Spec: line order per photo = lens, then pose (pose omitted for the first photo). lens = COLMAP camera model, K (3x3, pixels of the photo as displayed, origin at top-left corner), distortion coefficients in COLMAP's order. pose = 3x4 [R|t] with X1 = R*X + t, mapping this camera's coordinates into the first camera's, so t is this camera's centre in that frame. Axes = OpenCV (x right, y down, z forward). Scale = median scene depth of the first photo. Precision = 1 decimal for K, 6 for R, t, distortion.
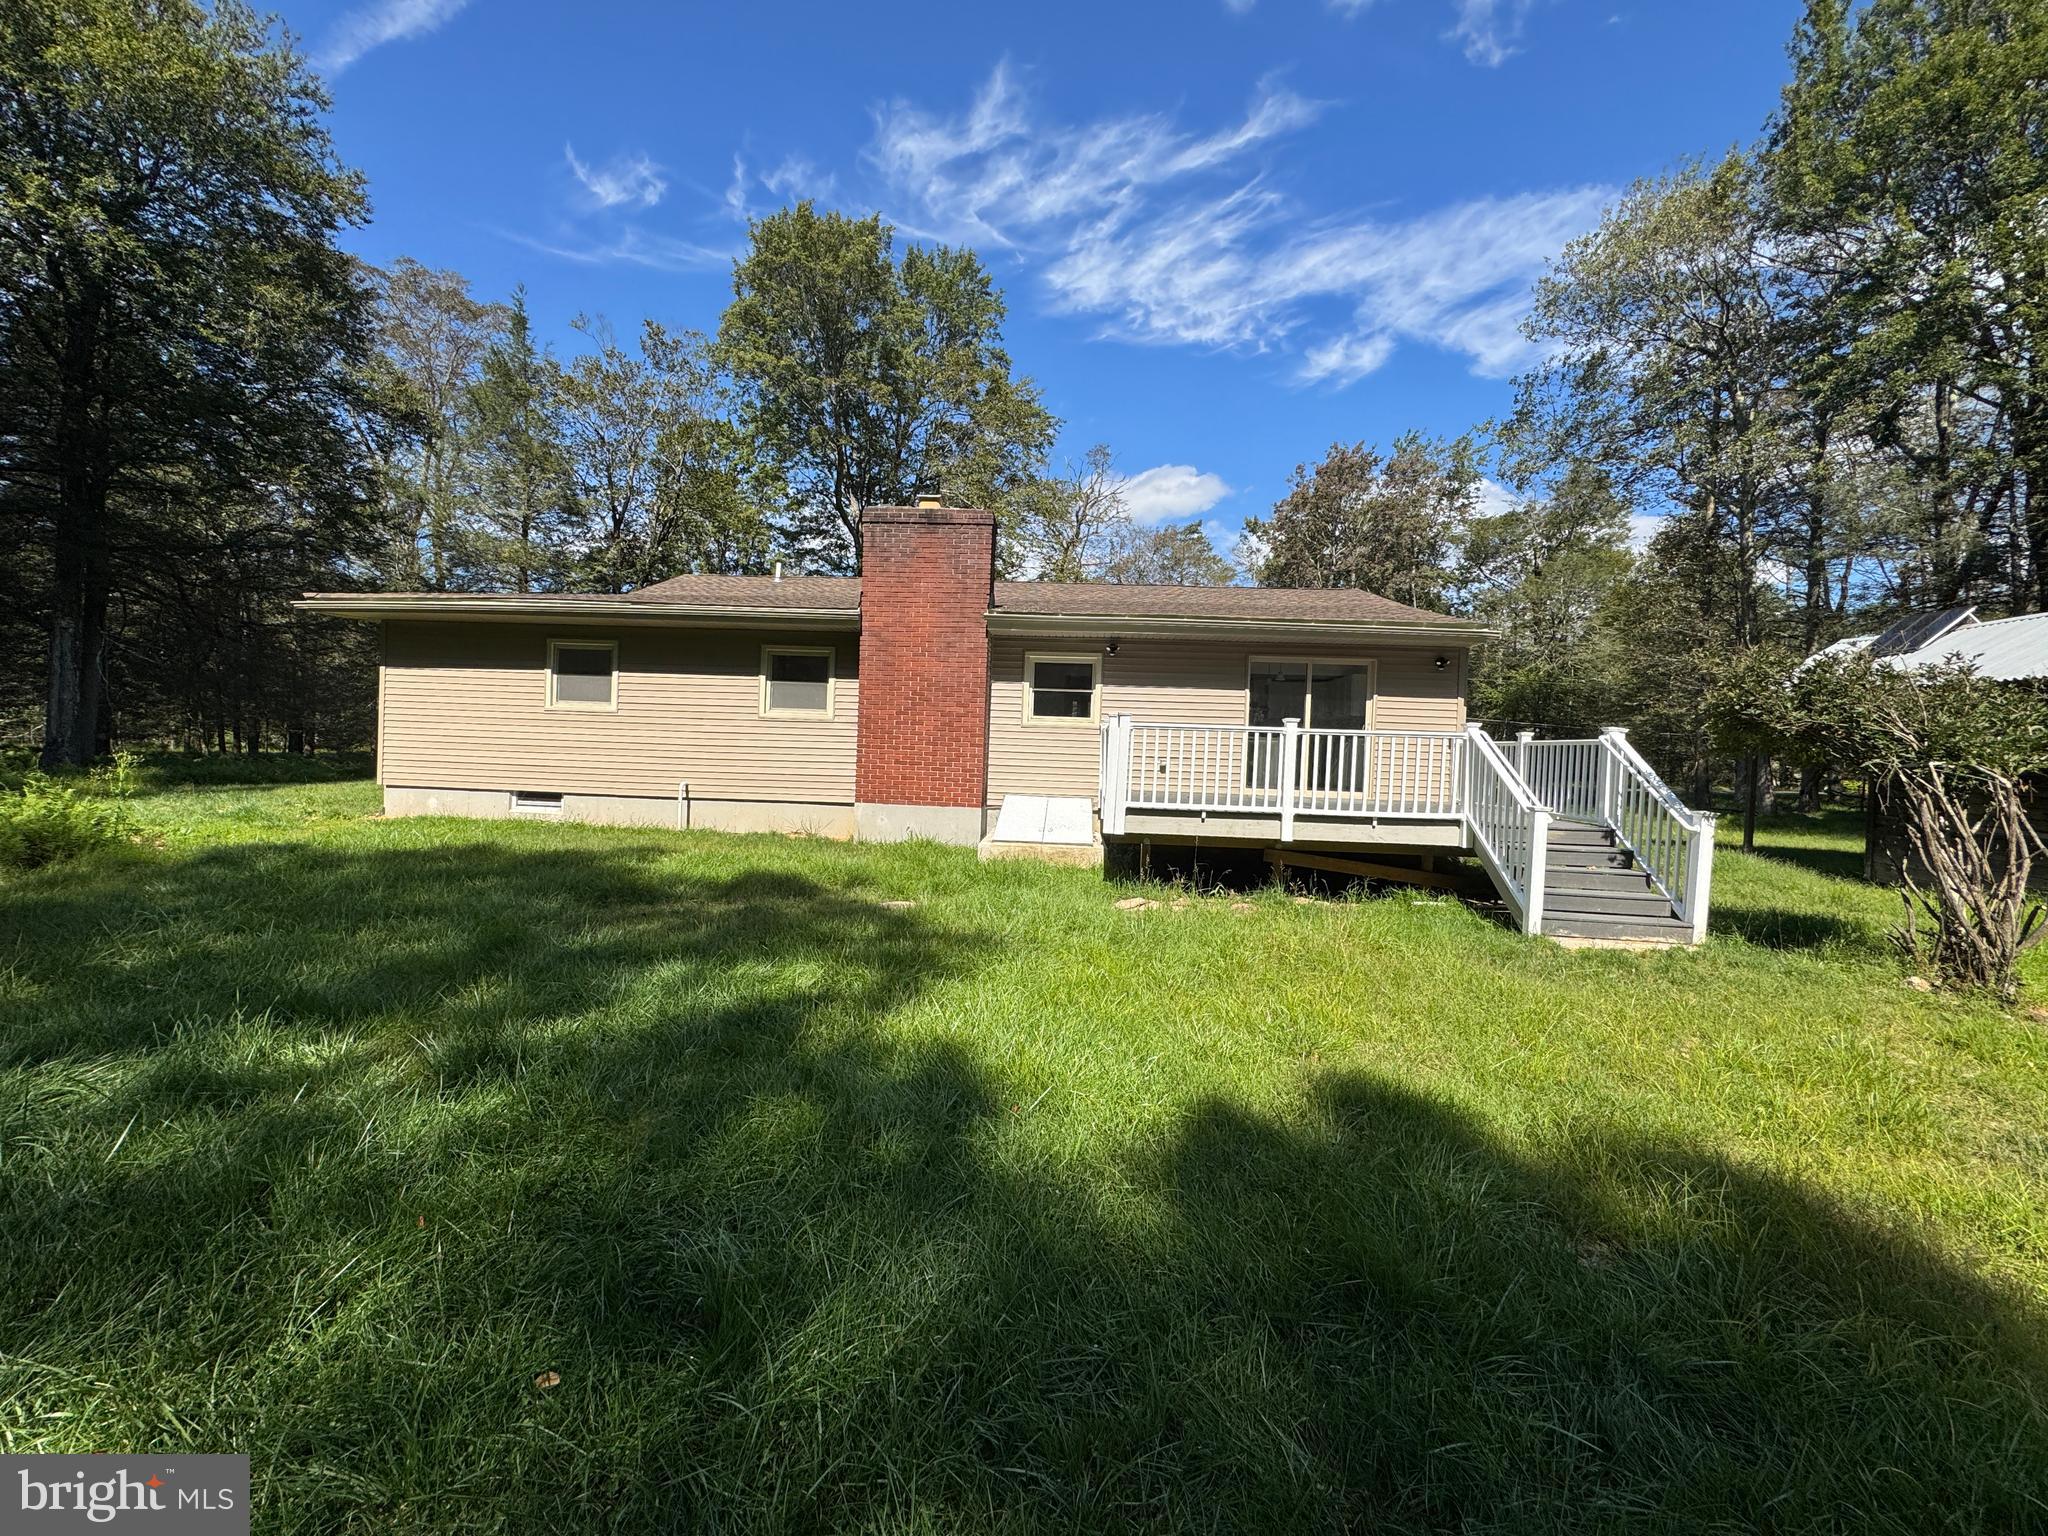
lens RADIAL K [[833.7, 0, 1032.4], [0, 833.7, 774.2], [0, 0, 1]] dist [0.001659, -0.000864]
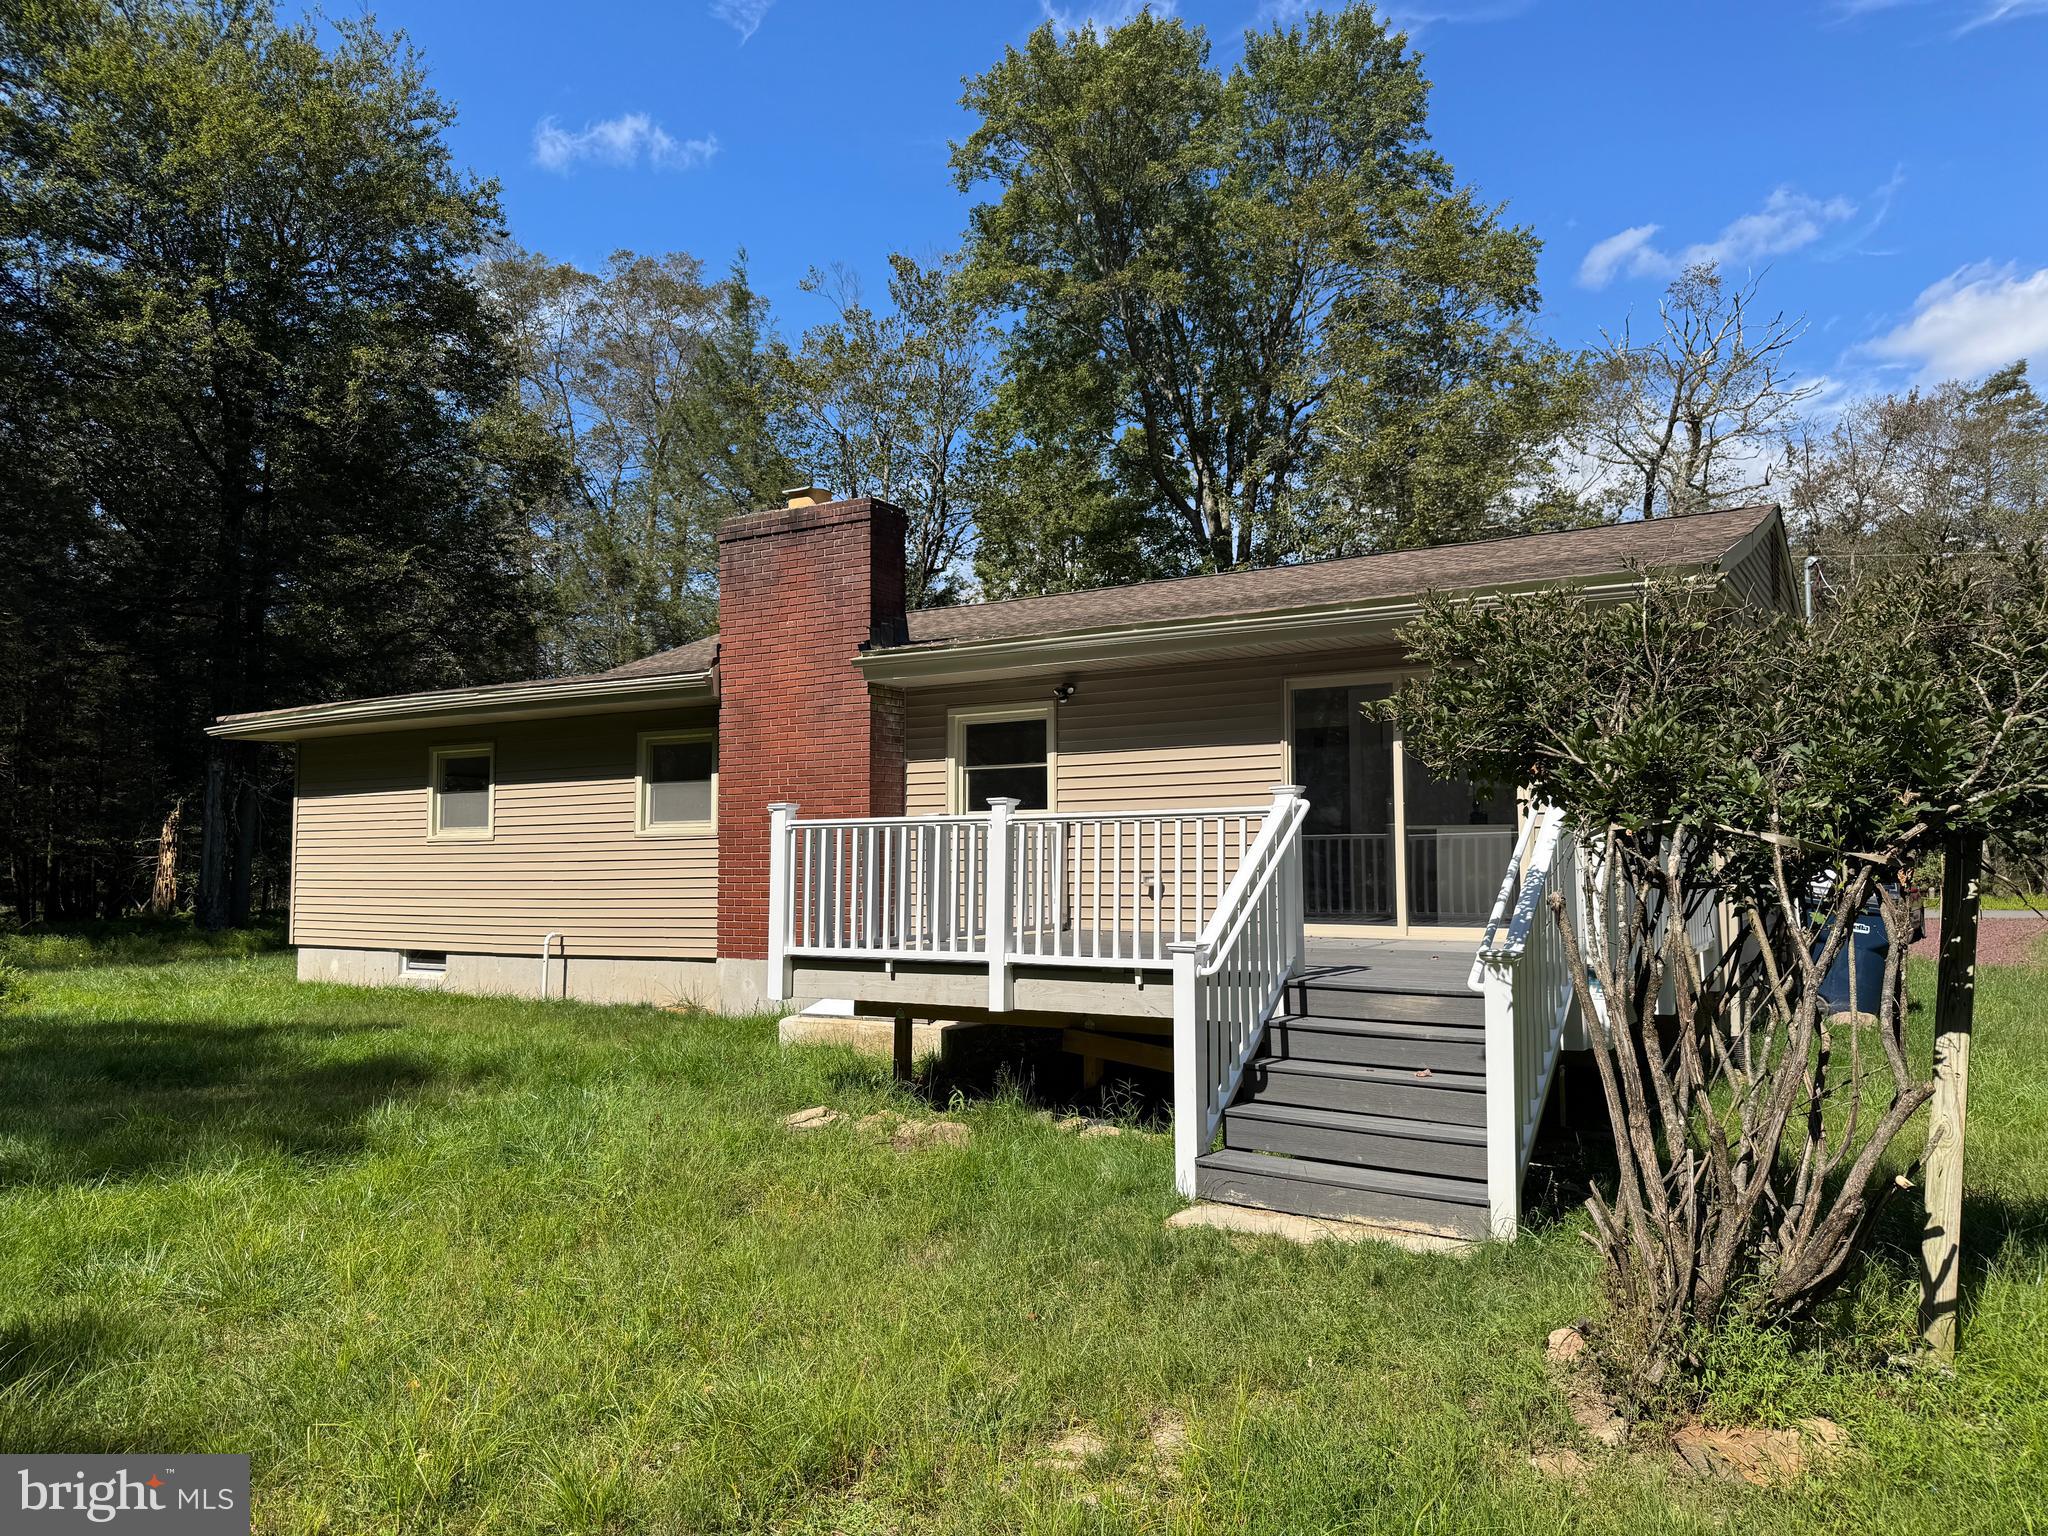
lens RADIAL K [[1485.8, 0, 1033.9], [0, 1485.8, 779.5], [0, 0, 1]] dist [0.038185, -0.026071]
pose [[0.879712, -0.068290, -0.470577, 0.543952], [0.023012, 0.994588, -0.101314, 0.017129], [0.474949, 0.078298, 0.876523, 0.069594]]
